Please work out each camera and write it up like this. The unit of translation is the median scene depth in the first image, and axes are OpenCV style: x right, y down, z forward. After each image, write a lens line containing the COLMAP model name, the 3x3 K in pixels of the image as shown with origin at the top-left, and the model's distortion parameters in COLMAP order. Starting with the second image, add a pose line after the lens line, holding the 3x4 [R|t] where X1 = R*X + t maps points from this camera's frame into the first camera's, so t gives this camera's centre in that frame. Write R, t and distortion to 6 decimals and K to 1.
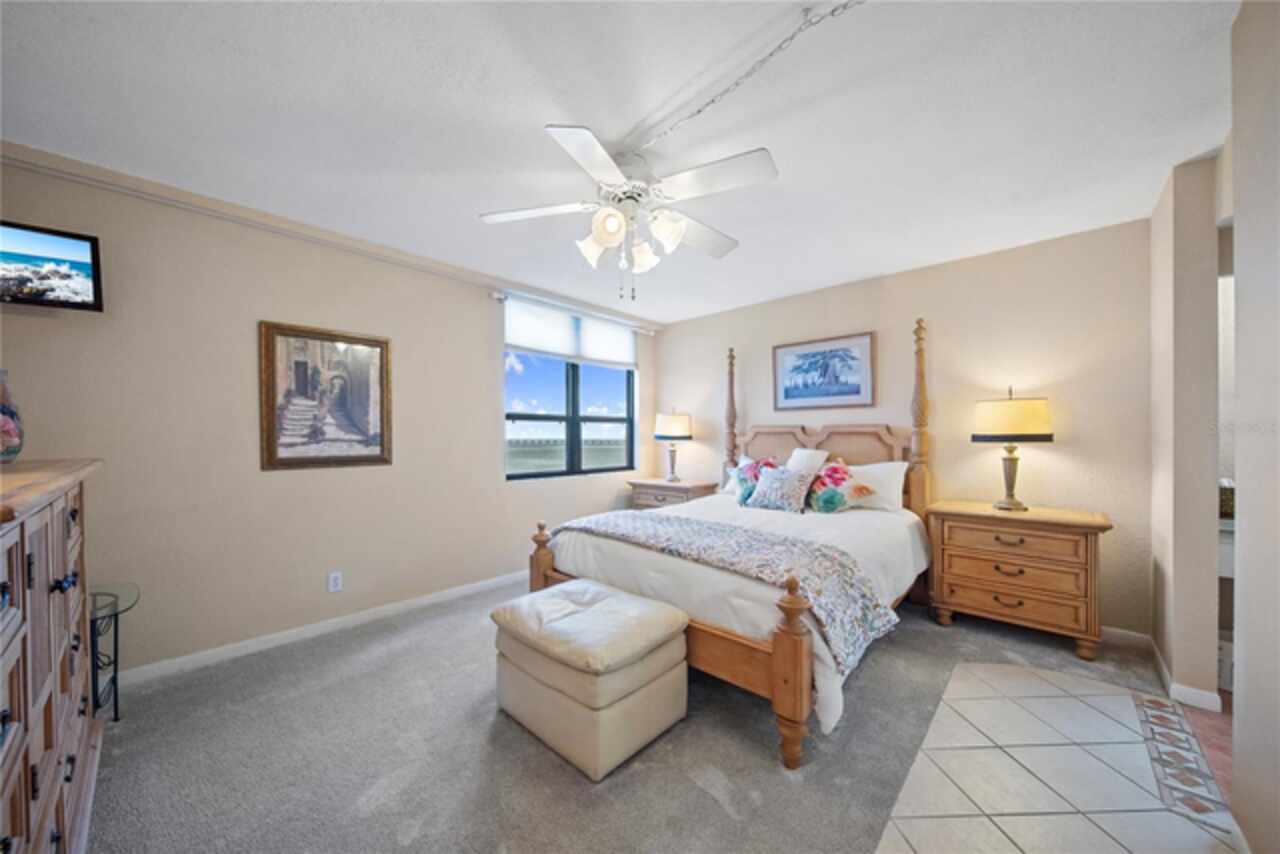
lens RADIAL K [[447.7, 0, 637.9], [0, 447.7, 436.7], [0, 0, 1]] dist [-0.001719, -0.000111]
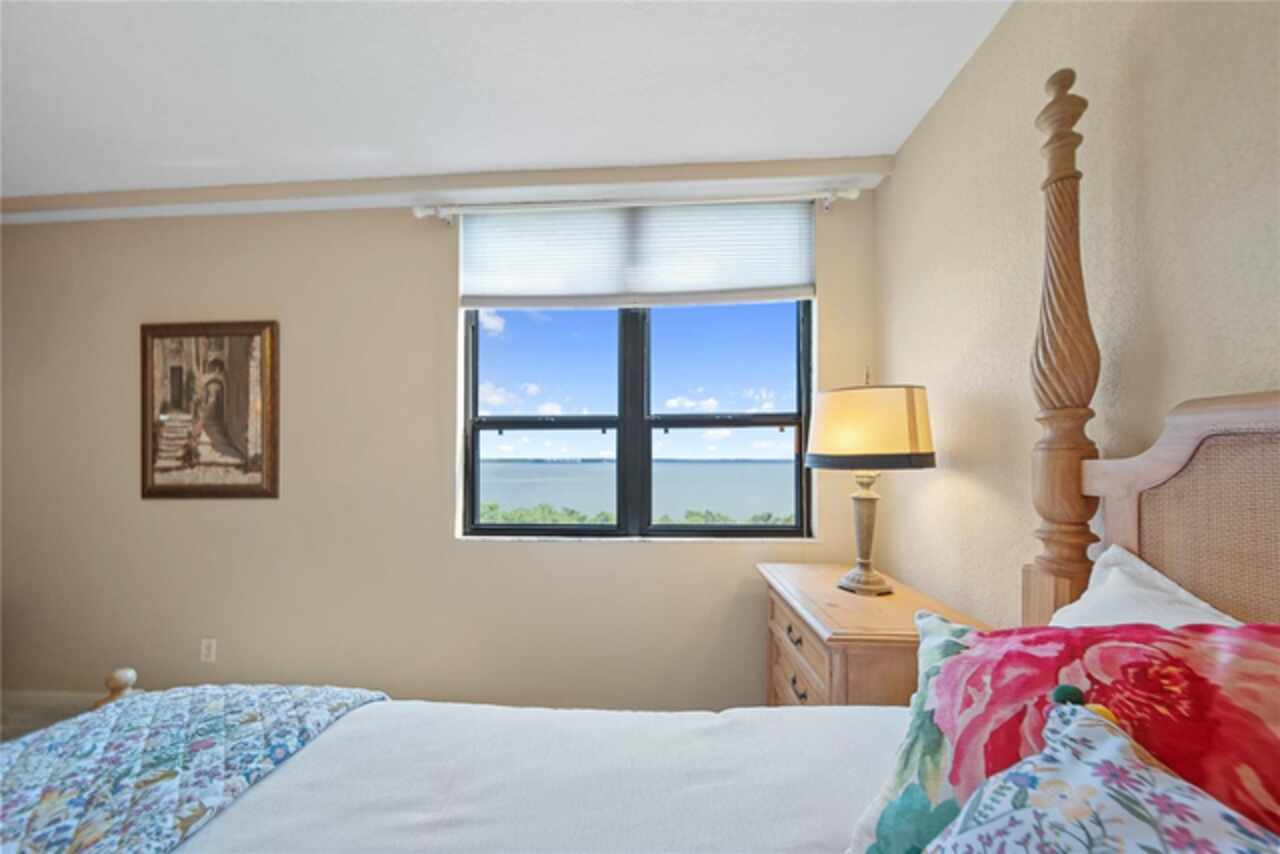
lens RADIAL K [[447.7, 0, 664.9], [0, 447.7, 452.0], [0, 0, 1]] dist [-0.001719, -0.000111]
pose [[0.634957, -0.009855, -0.772485, 0.404947], [0.004403, 0.999949, -0.009139, -0.002422], [0.772535, 0.002402, 0.634967, 1.111056]]
